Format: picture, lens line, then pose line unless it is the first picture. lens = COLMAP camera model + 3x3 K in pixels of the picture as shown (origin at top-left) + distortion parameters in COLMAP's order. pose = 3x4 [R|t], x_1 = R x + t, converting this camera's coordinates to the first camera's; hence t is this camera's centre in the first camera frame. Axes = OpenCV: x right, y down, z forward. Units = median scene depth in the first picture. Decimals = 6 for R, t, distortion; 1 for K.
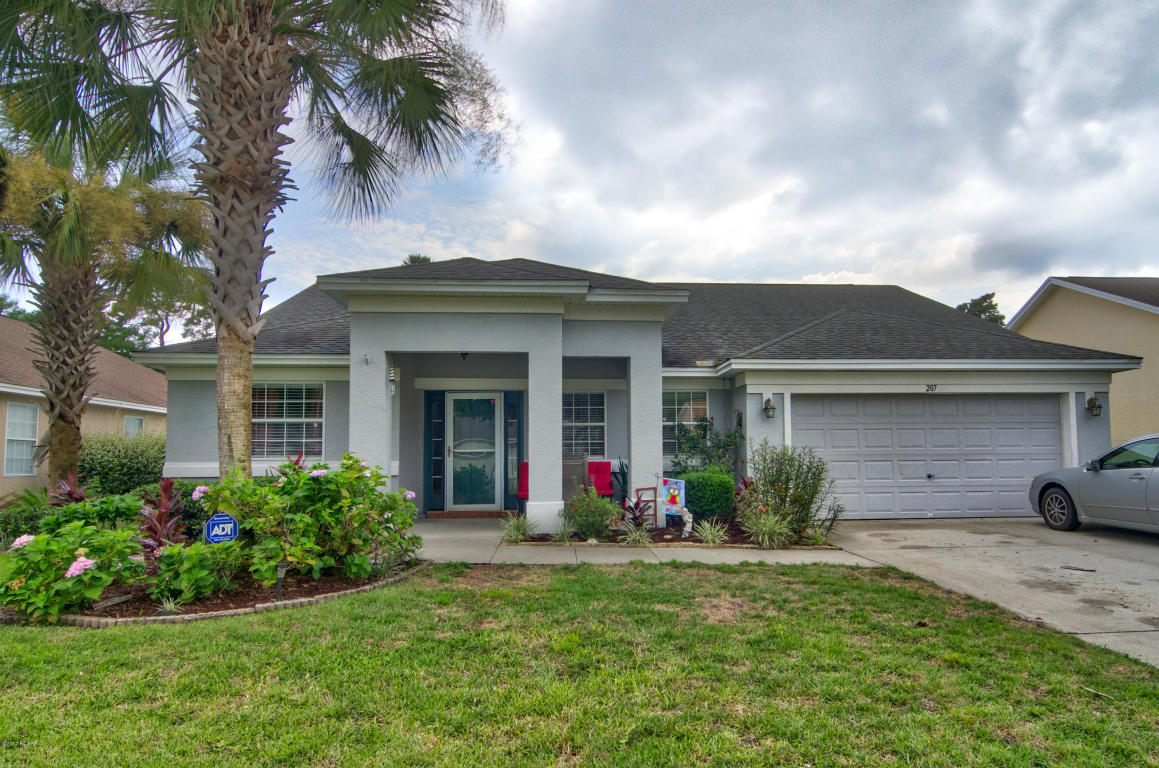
lens RADIAL K [[678.1, 0, 584.6], [0, 678.1, 416.6], [0, 0, 1]] dist [0.008512, -0.003539]
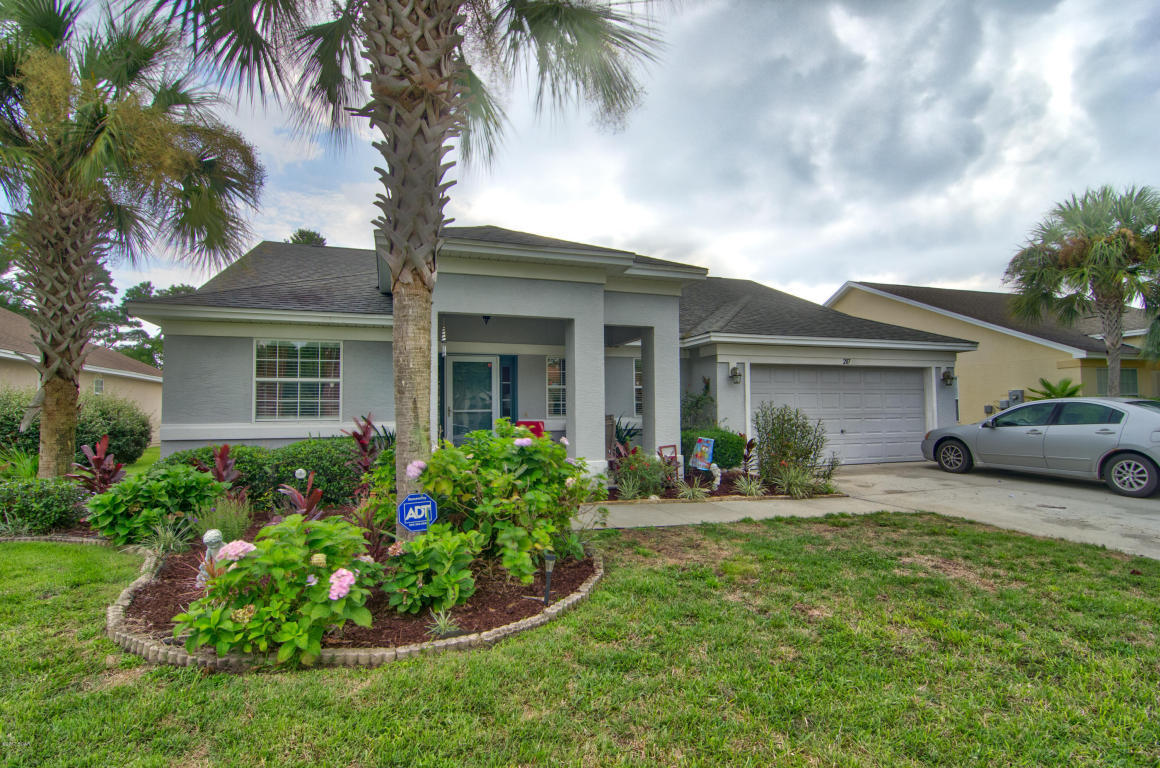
lens RADIAL K [[555.1, 0, 580.0], [0, 555.1, 385.2], [0, 0, 1]] dist [-0.008968, -0.003260]
pose [[0.971045, 0.011928, 0.238597, -0.278018], [-0.014412, 0.999859, 0.008672, 0.000461], [-0.238460, -0.011860, 0.971080, 0.160627]]
